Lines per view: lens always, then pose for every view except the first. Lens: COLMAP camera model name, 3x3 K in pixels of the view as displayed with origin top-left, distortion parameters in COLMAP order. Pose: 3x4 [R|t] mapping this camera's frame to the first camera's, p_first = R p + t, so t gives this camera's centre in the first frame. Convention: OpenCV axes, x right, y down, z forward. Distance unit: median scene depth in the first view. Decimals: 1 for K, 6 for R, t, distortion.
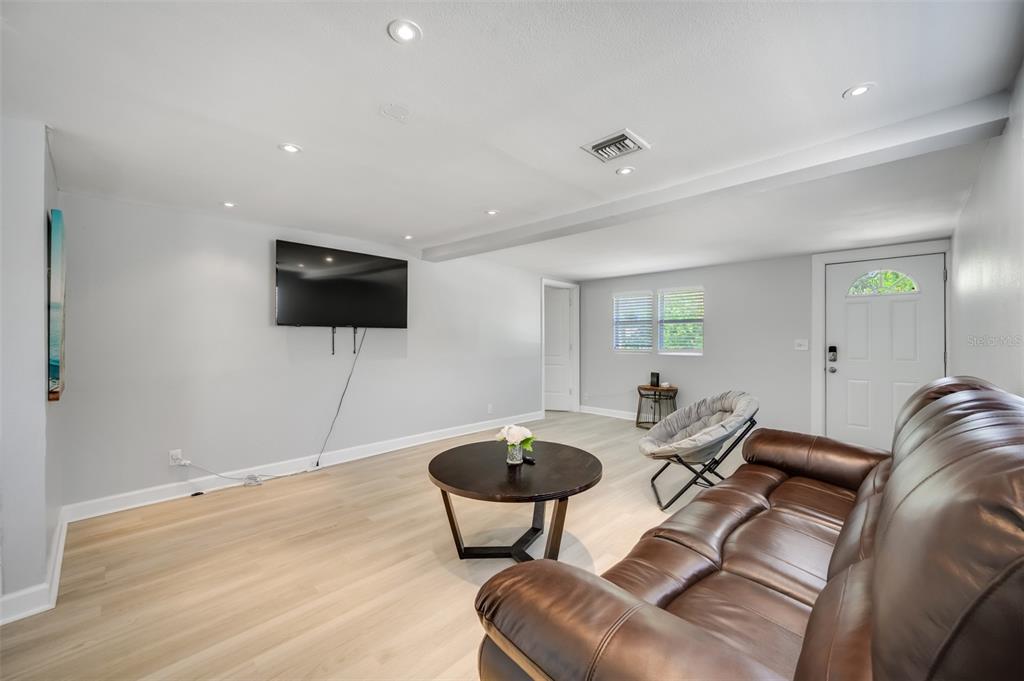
lens RADIAL K [[411.8, 0, 512.0], [0, 411.8, 340.5], [0, 0, 1]] dist [-0.001745, -0.000137]
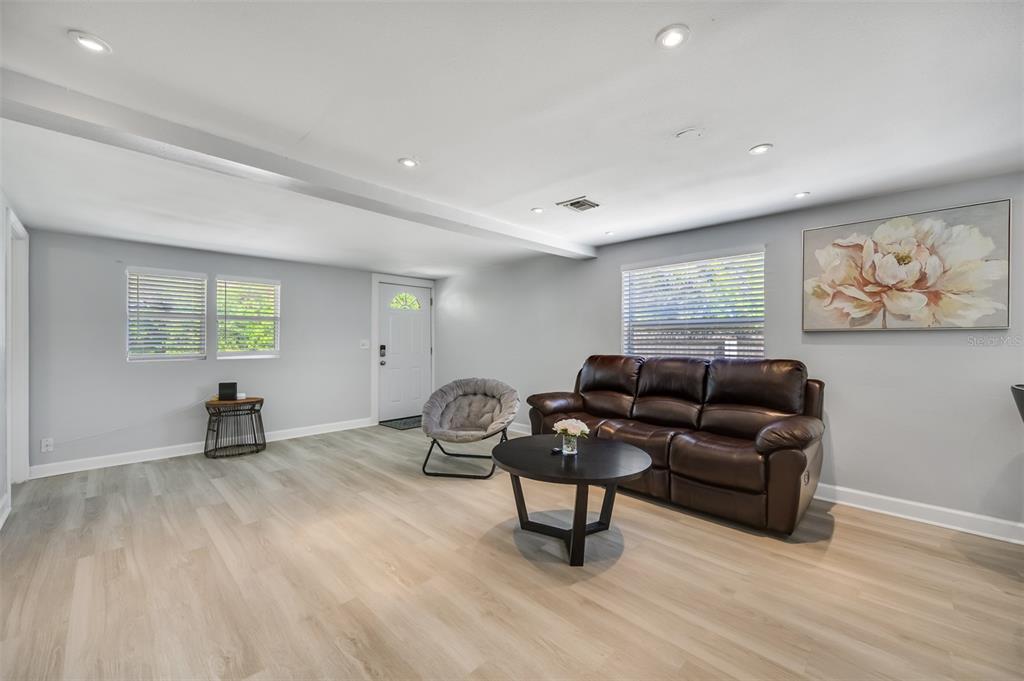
lens RADIAL K [[405.2, 0, 514.9], [0, 405.2, 343.5], [0, 0, 1]] dist [-0.000401, 0.000419]
pose [[-0.001117, -0.014042, 0.999901, -0.677711], [-0.002021, 0.999899, 0.014040, -0.013695], [-0.999997, -0.002005, -0.001146, 0.720934]]
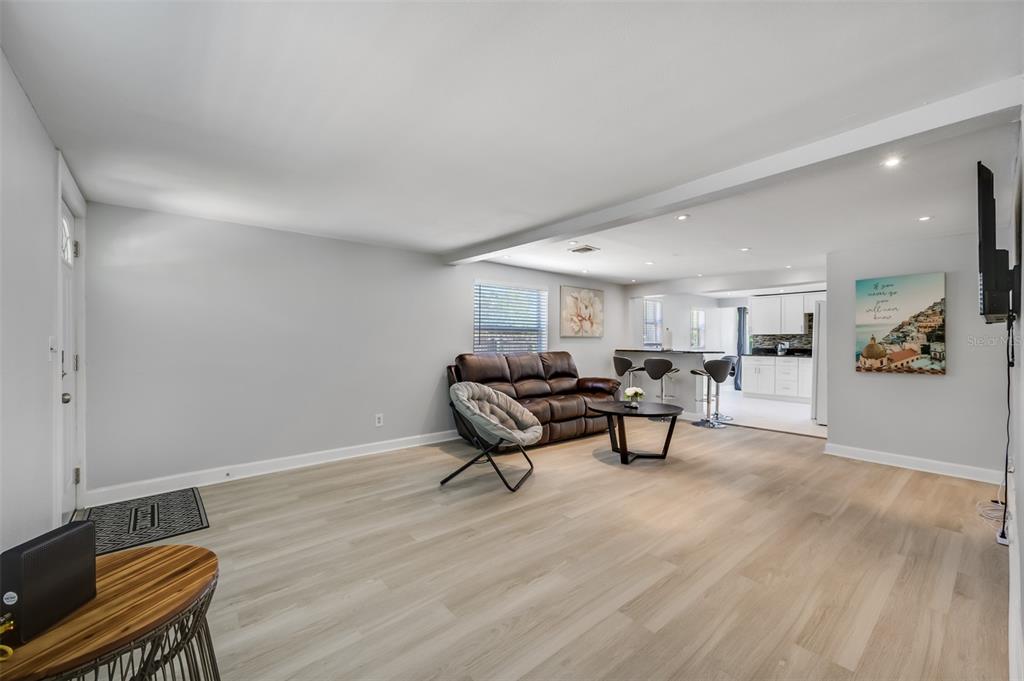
lens RADIAL K [[405.2, 0, 514.9], [0, 405.2, 343.5], [0, 0, 1]] dist [-0.000401, 0.000419]
pose [[-0.995437, -0.006821, 0.095178, 0.248311], [-0.006986, 0.999975, -0.001399, 0.003665], [-0.095166, -0.002058, -0.995459, 1.834574]]
